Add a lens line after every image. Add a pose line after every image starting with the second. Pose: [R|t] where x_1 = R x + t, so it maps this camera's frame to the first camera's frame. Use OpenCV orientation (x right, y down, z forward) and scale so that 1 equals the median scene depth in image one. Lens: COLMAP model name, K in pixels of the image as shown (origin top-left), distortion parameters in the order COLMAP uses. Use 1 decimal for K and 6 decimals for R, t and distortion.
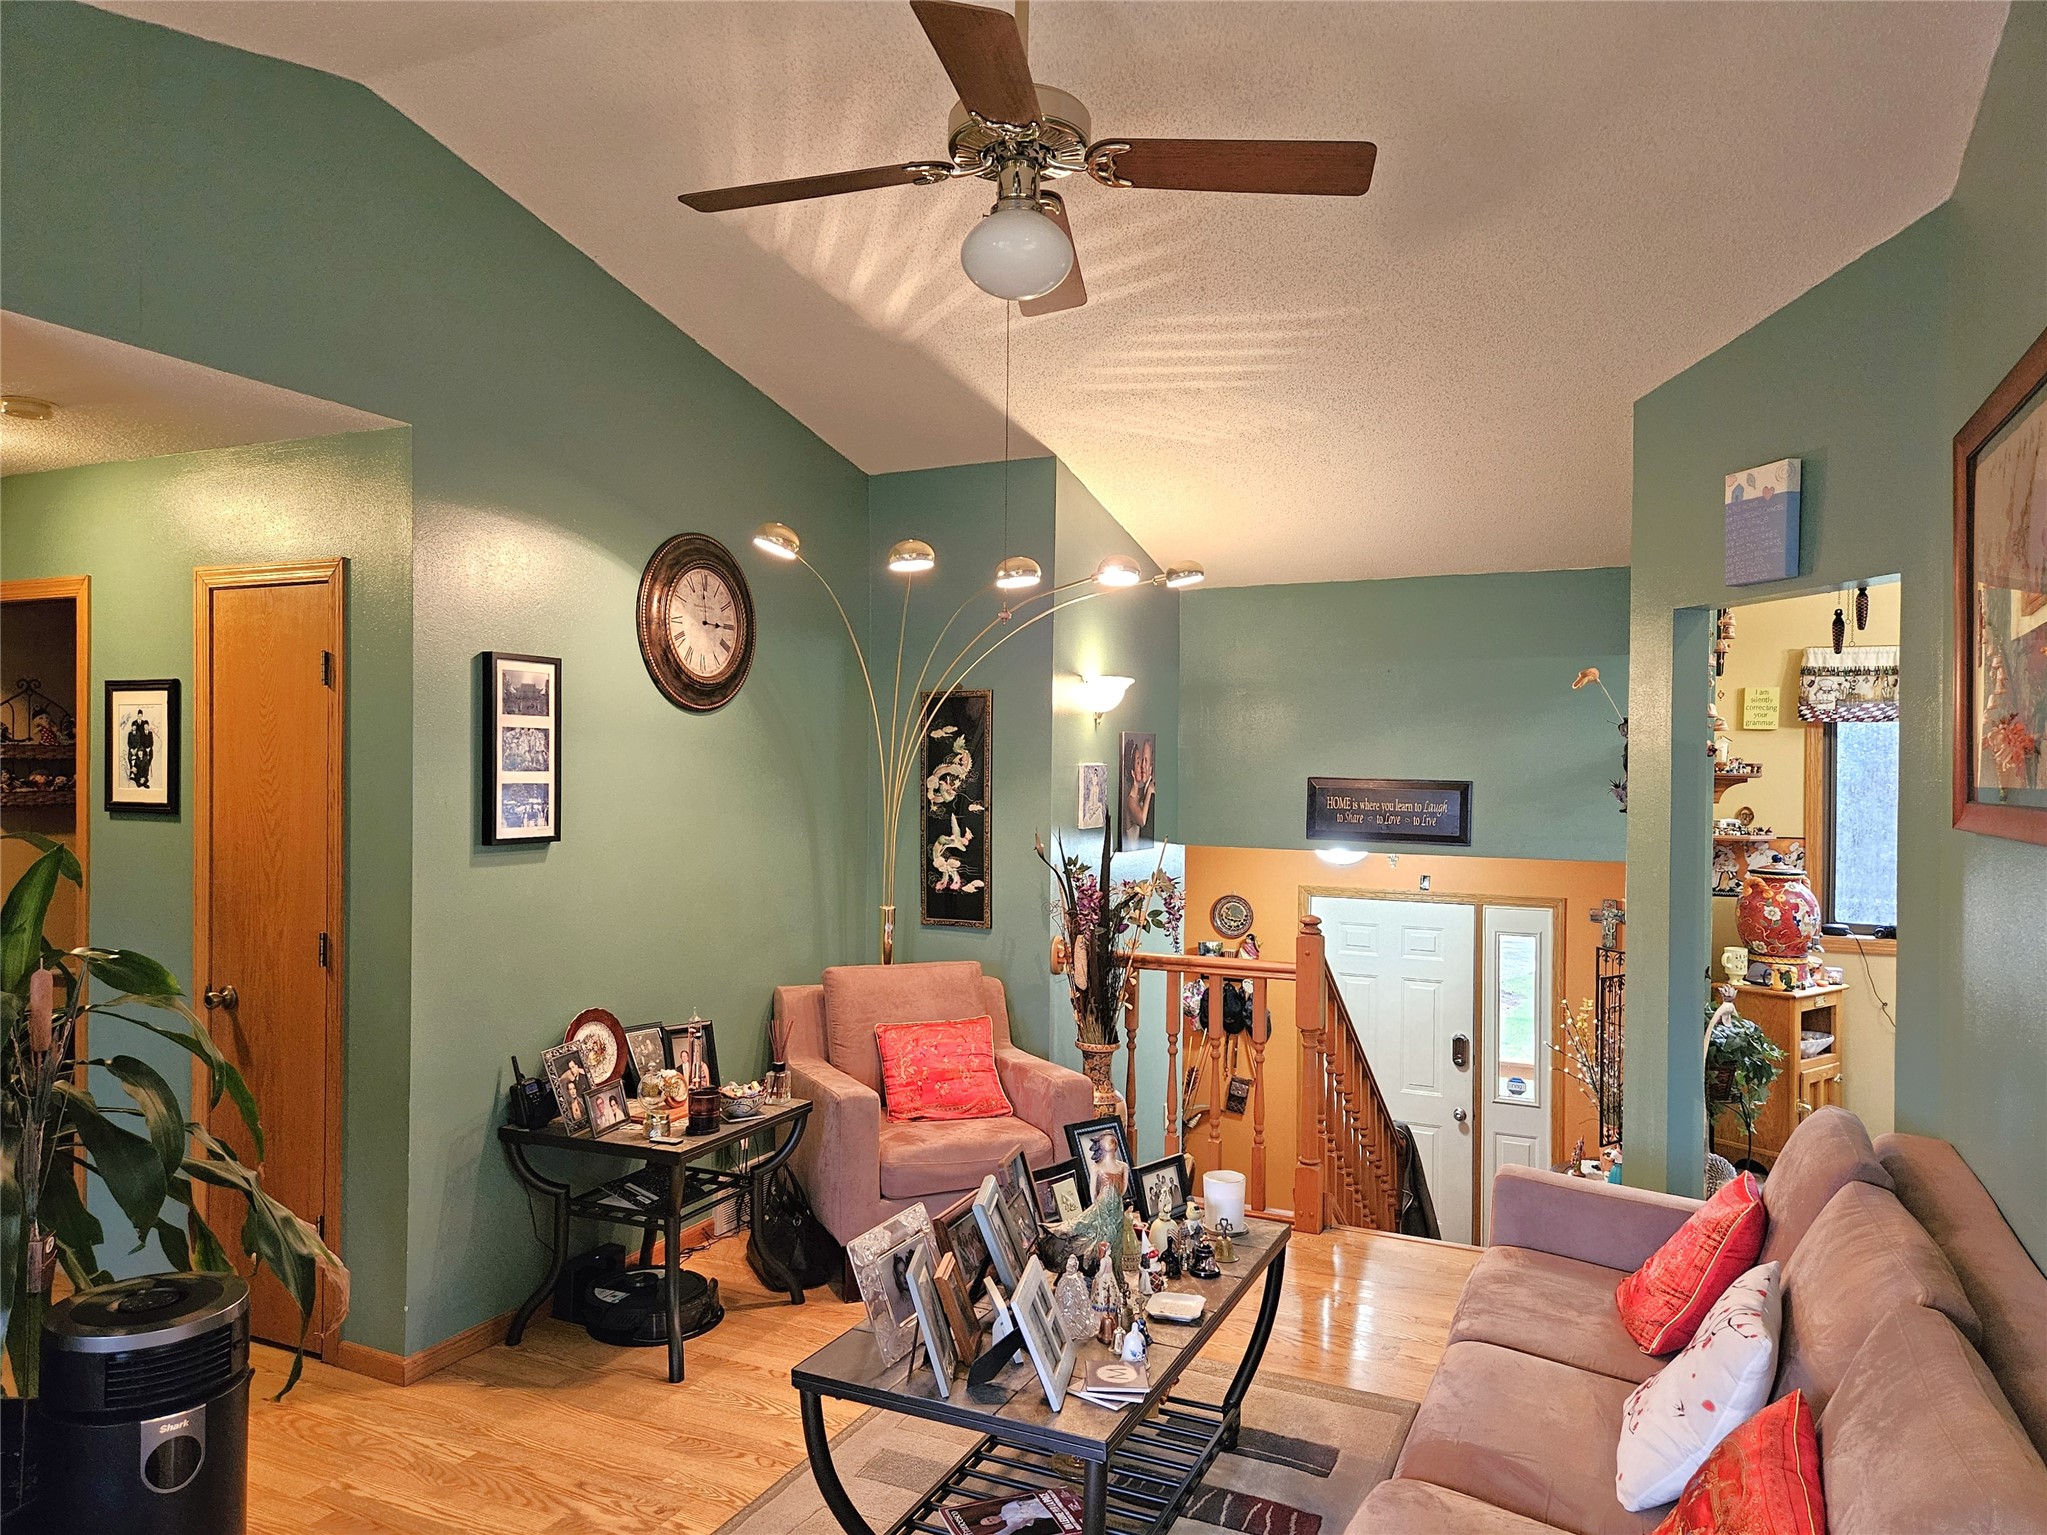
lens RADIAL K [[1405.2, 0, 1017.9], [0, 1405.2, 778.9], [0, 0, 1]] dist [0.084503, -0.058622]
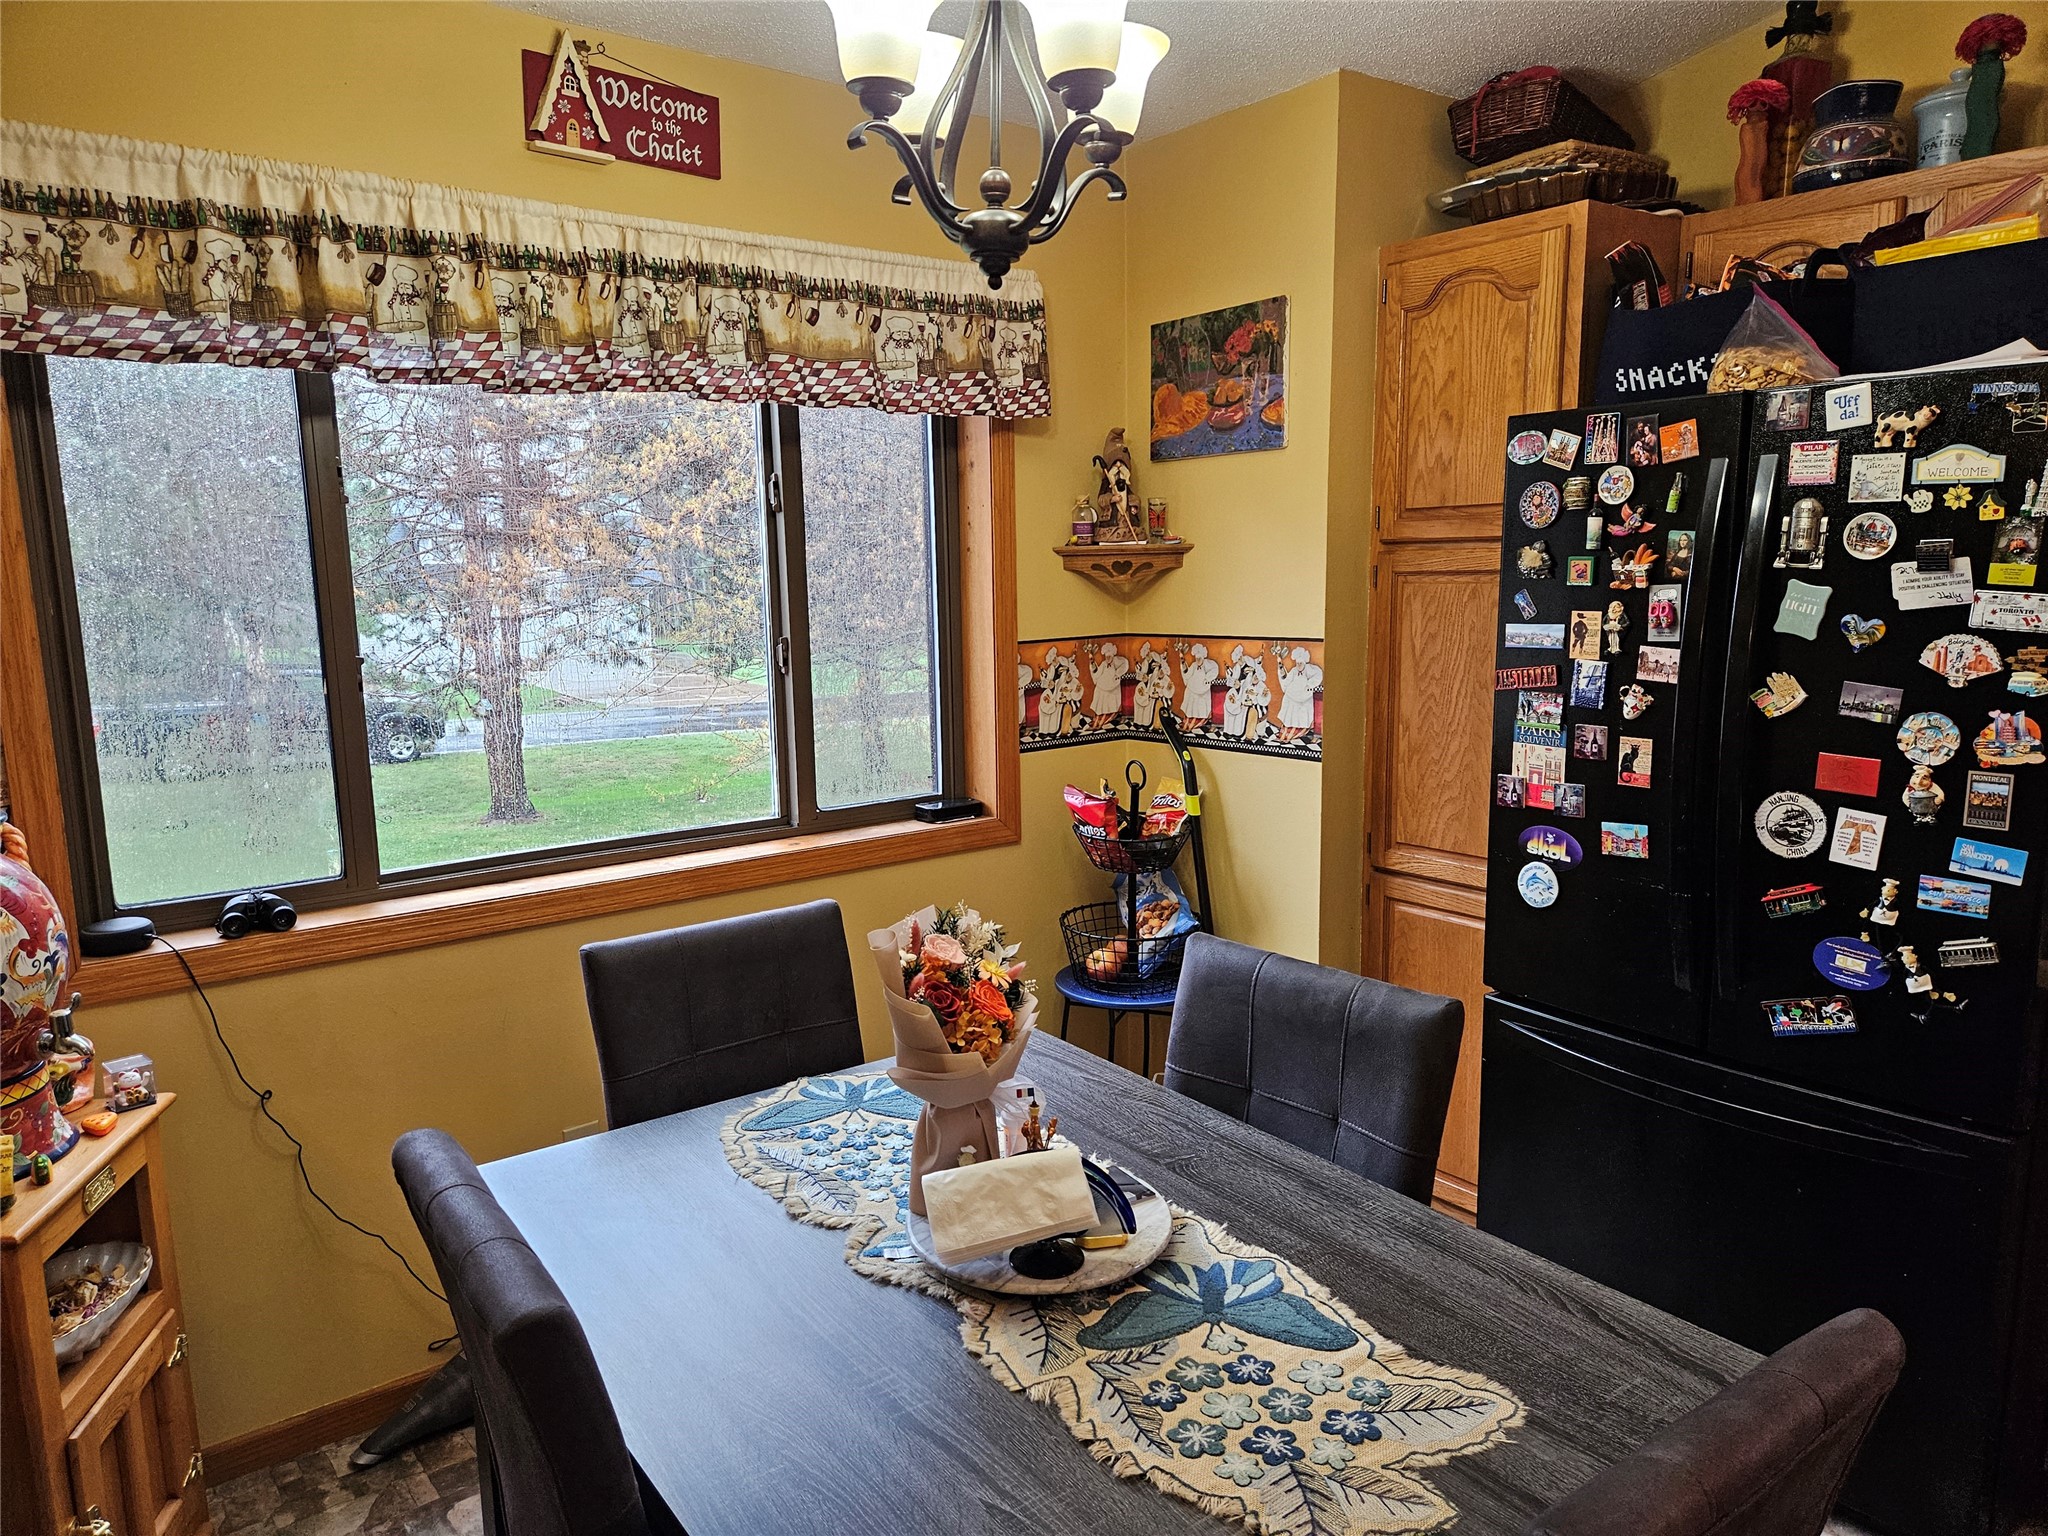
lens RADIAL K [[1405.8, 0, 1012.1], [0, 1405.8, 772.5], [0, 0, 1]] dist [0.084503, -0.058622]
pose [[0.467400, -0.157281, 0.869943, 0.369274], [0.027611, 0.986164, 0.163458, 0.008081], [-0.883615, -0.052380, 0.465275, 0.639731]]
